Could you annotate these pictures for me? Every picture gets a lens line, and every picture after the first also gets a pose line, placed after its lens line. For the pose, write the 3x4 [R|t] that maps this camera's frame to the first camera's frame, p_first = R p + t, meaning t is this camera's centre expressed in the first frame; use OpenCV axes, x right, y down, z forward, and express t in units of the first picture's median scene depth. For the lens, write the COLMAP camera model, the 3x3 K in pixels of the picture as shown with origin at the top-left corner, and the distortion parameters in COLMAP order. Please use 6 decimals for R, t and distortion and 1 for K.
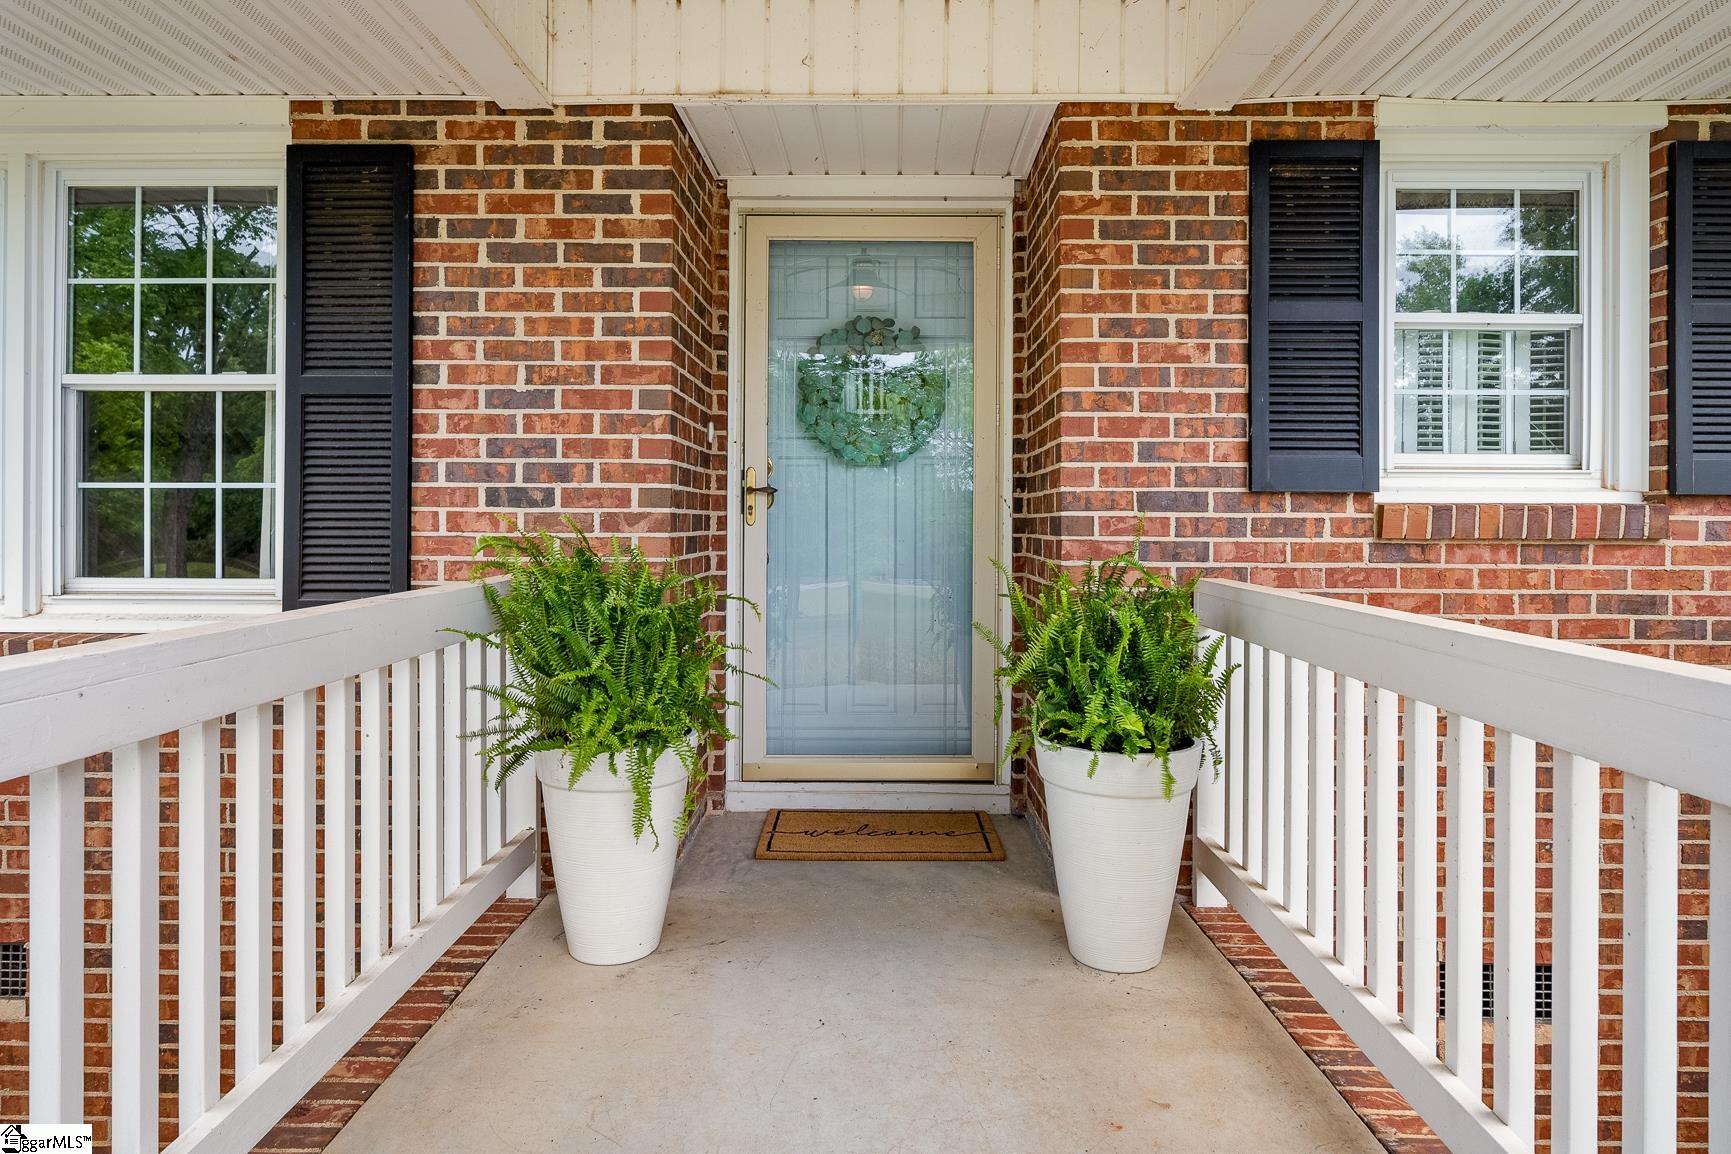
lens RADIAL K [[967.8, 0, 861.9], [0, 967.8, 513.7], [0, 0, 1]] dist [0.000536, -0.000099]
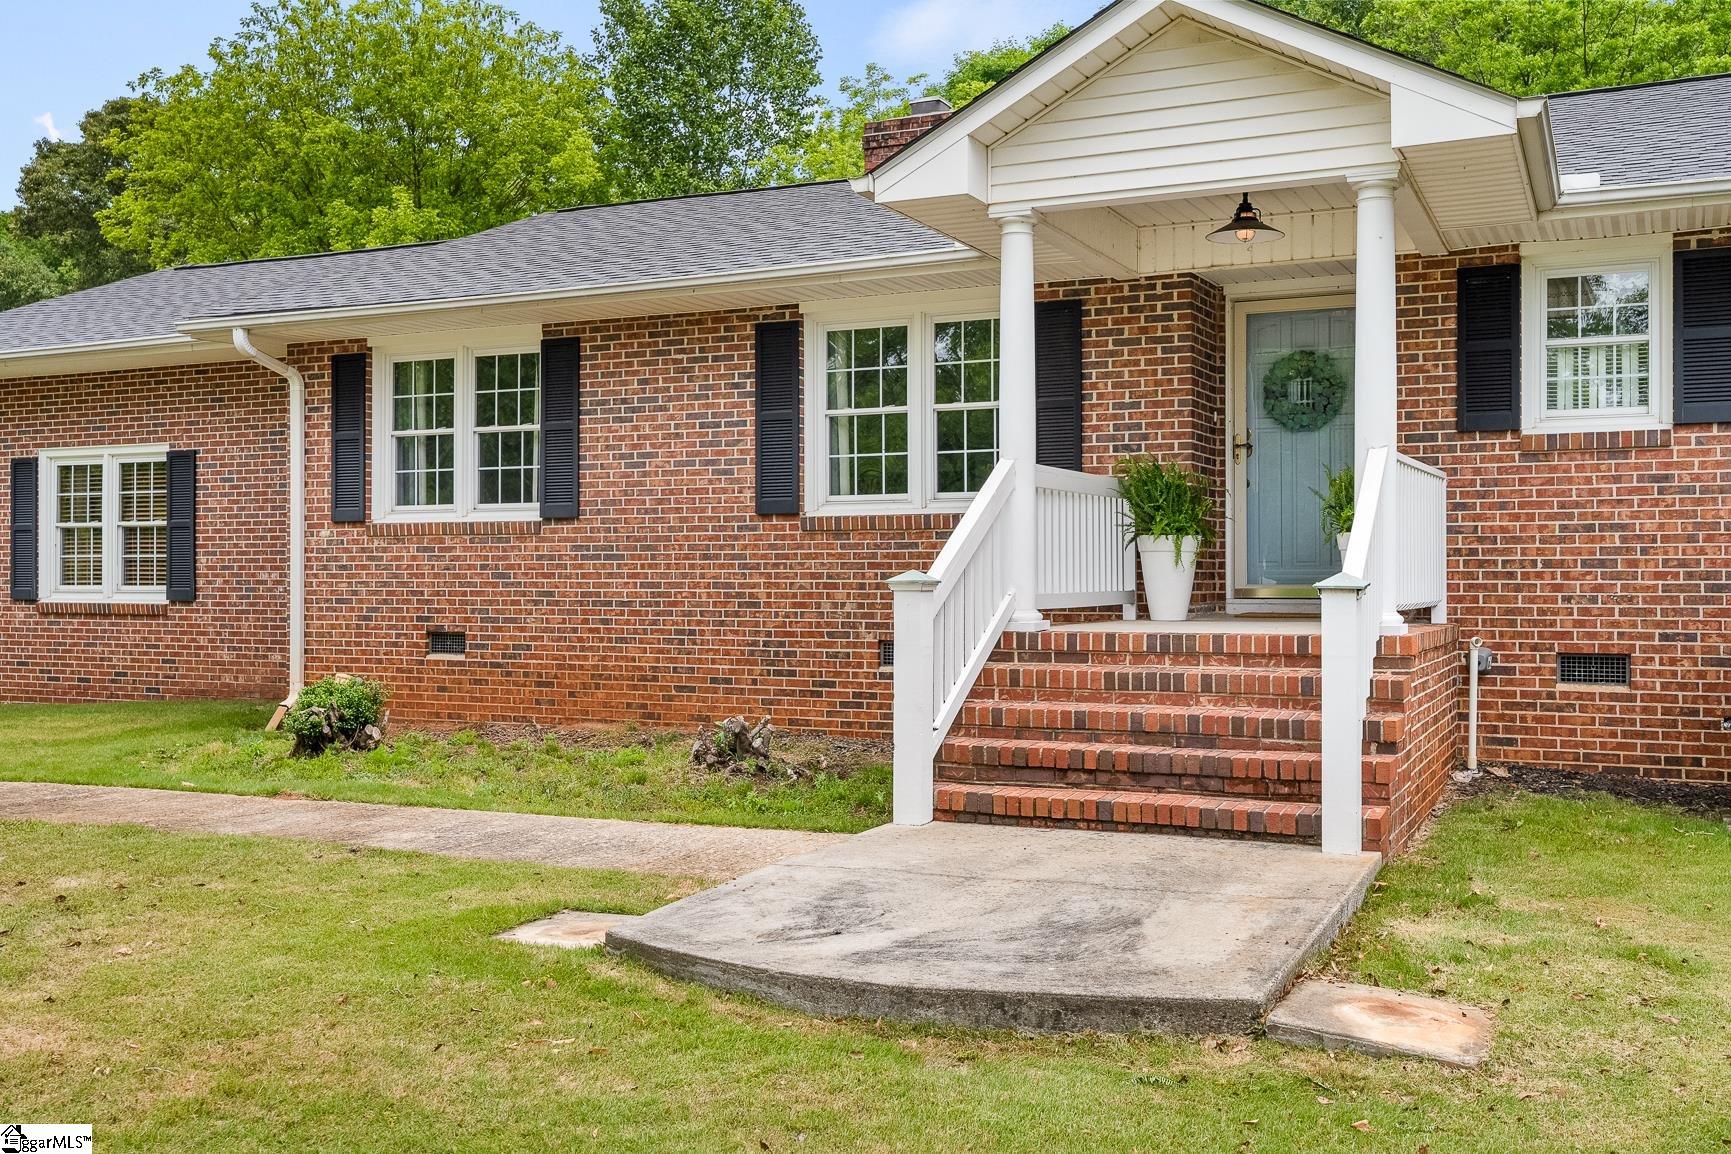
lens RADIAL K [[1752.2, 0, 864.5], [0, 1752.2, 574.7], [0, 0, 1]] dist [0.004412, 0.000000]
pose [[0.909685, -0.010347, -0.415171, 0.805913], [0.008842, 0.999946, -0.005547, 0.301292], [0.415205, 0.001375, 0.909727, -3.051773]]
